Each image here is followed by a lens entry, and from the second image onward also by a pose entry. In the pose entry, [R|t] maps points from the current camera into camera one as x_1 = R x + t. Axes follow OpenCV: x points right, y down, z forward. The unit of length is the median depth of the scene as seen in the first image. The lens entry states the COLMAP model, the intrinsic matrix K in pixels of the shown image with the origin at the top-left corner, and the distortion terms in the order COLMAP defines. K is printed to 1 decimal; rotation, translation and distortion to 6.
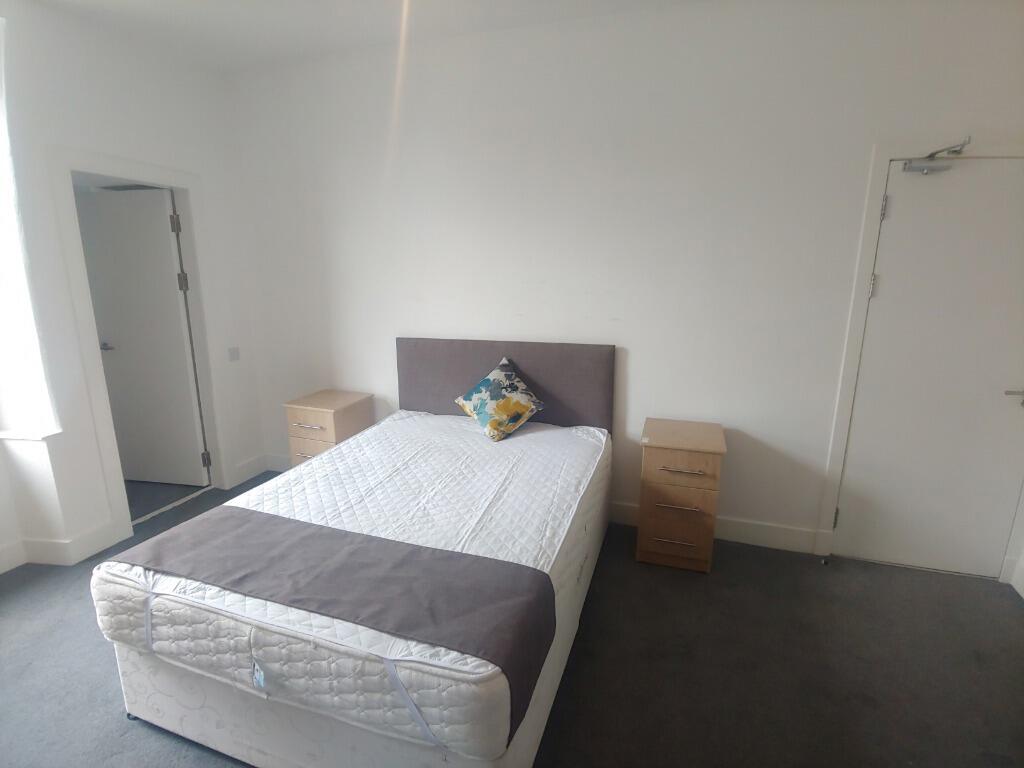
lens RADIAL K [[507.0, 0, 512.0], [0, 507.0, 384.0], [0, 0, 1]] dist [0.000354, -0.000097]
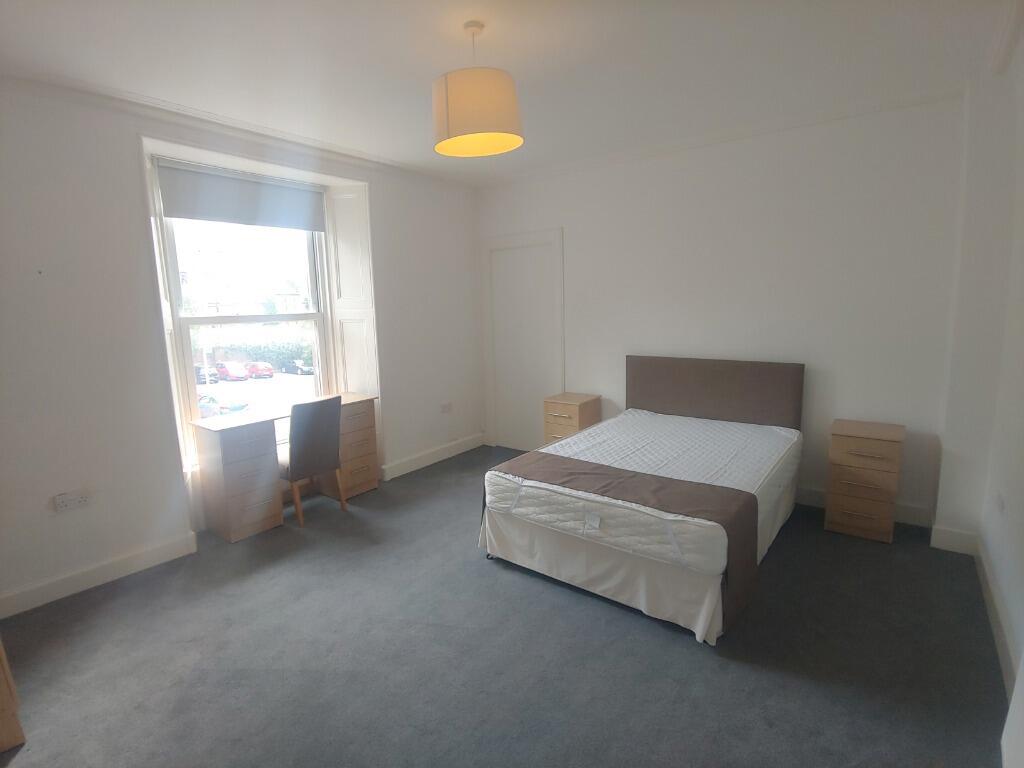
lens RADIAL K [[507.0, 0, 512.0], [0, 507.0, 384.0], [0, 0, 1]] dist [0.000354, -0.000097]
pose [[0.942796, 0.019464, -0.332802, -0.076522], [-0.039706, 0.997744, -0.054130, 0.089635], [0.330997, 0.064248, 0.941442, -0.486499]]
